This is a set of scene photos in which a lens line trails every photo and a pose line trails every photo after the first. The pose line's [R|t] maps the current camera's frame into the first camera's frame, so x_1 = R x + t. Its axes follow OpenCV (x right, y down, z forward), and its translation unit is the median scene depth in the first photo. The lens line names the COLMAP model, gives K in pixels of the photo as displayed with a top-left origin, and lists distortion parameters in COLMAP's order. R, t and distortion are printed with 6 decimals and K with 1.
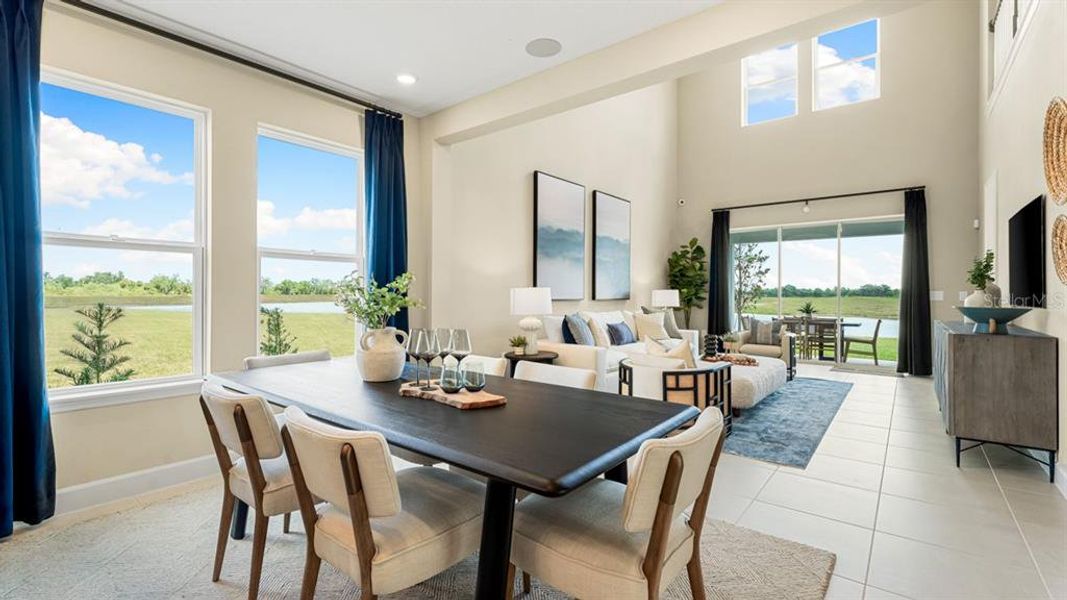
lens RADIAL K [[469.9, 0, 531.5], [0, 469.9, 295.2], [0, 0, 1]] dist [0.004570, -0.001646]
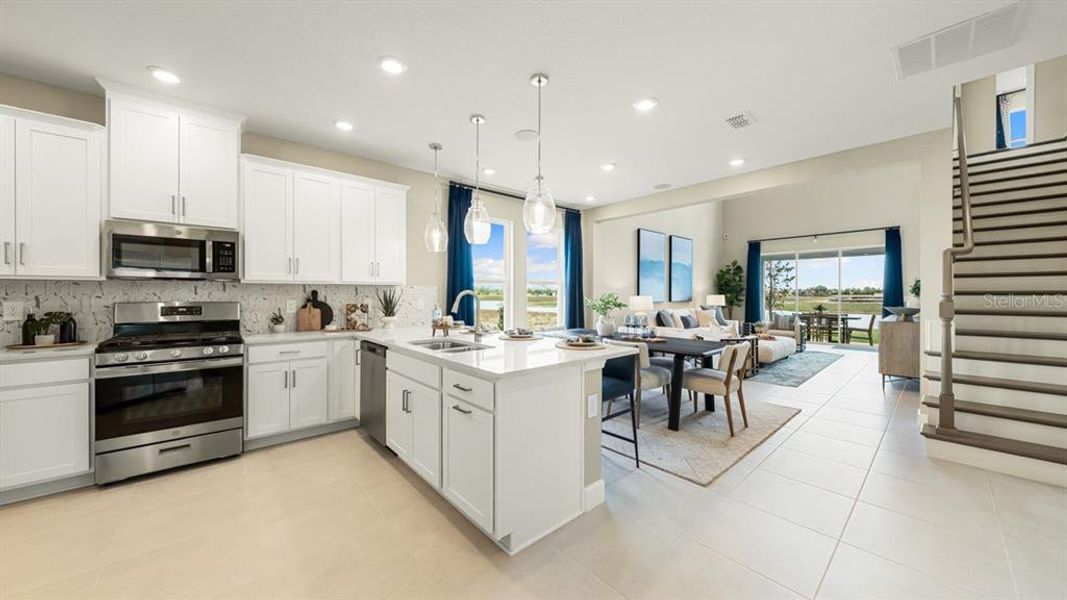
lens RADIAL K [[364.9, 0, 535.0], [0, 364.9, 294.6], [0, 0, 1]] dist [-0.002356, -0.000586]
pose [[0.986641, -0.002115, -0.162893, -0.182318], [0.001883, 0.999997, -0.001579, -0.019139], [0.162896, 0.001251, 0.986642, -0.487127]]
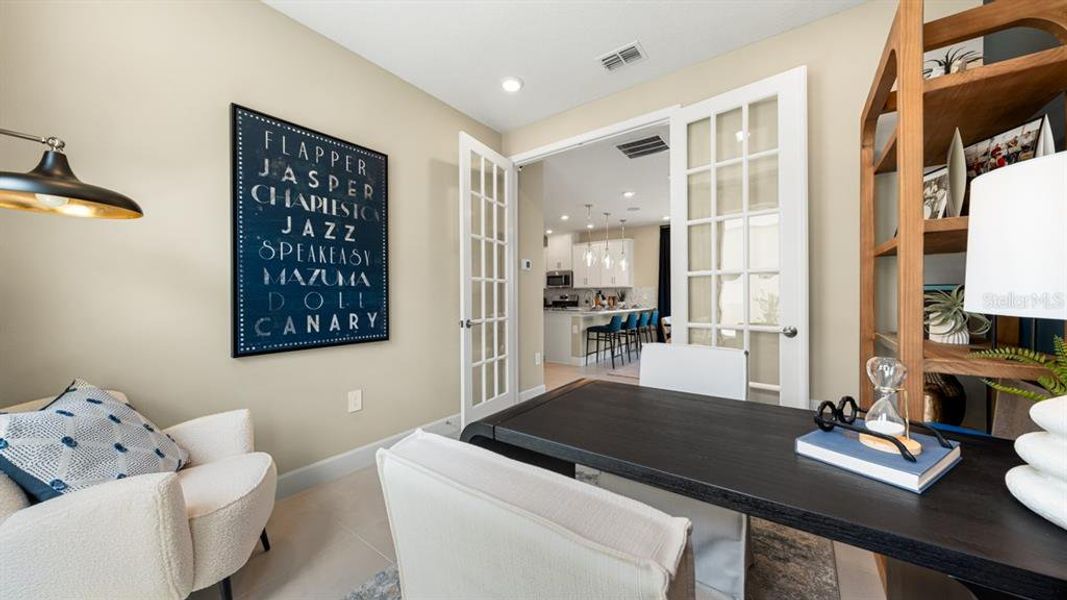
lens RADIAL K [[364.9, 0, 529.5], [0, 364.9, 296.4], [0, 0, 1]] dist [-0.002356, -0.000586]
pose [[0.040554, -0.005248, -0.999164, 1.128673], [-0.000378, 0.999986, -0.005268, 0.011394], [0.999177, 0.000592, 0.040552, -0.227758]]
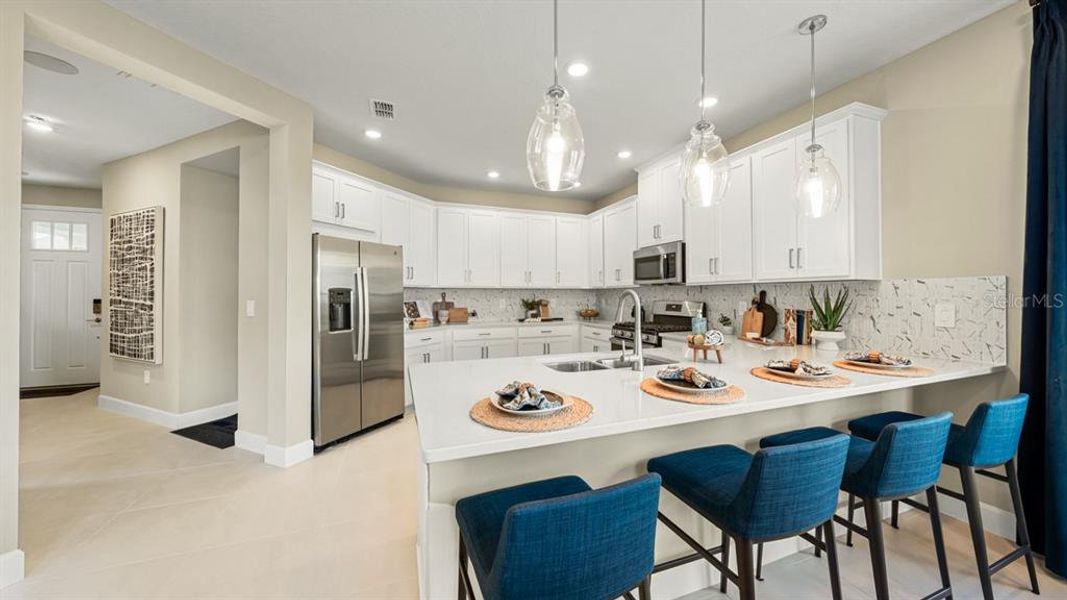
lens RADIAL K [[364.9, 0, 535.2], [0, 364.9, 292.2], [0, 0, 1]] dist [-0.002356, -0.000586]
pose [[-0.502482, -0.007093, -0.864558, 0.013397], [0.000162, 0.999966, -0.008298, -0.022269], [0.864587, -0.004310, -0.502464, 0.198862]]
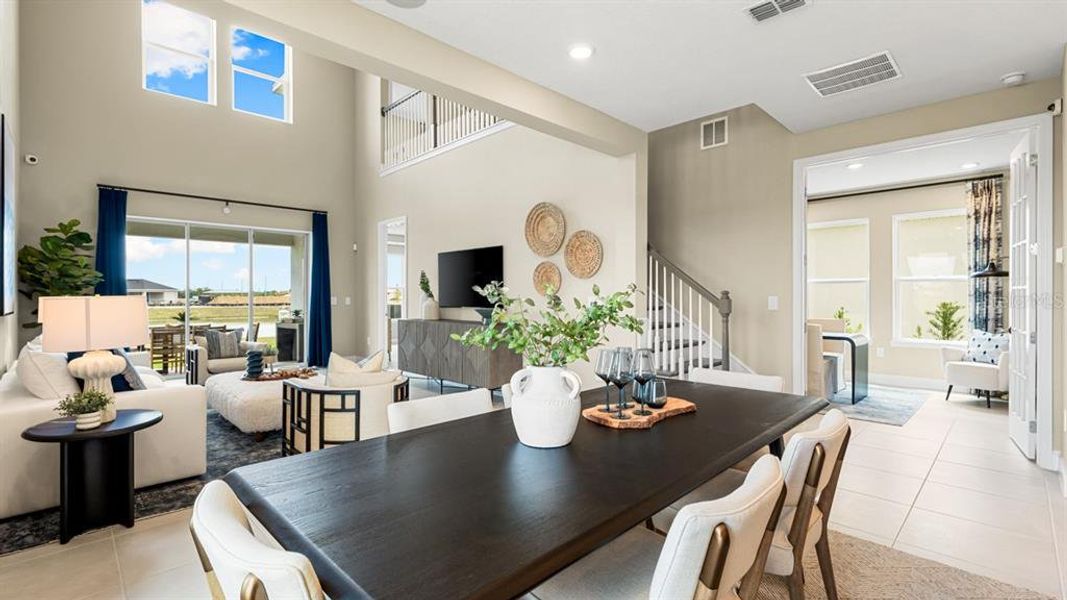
lens RADIAL K [[469.9, 0, 534.2], [0, 469.9, 294.8], [0, 0, 1]] dist [0.004570, -0.001646]
pose [[0.108974, 0.000542, 0.994044, -0.477494], [0.006373, 0.999979, -0.001244, -0.013595], [-0.994024, 0.006470, 0.108968, 0.476352]]
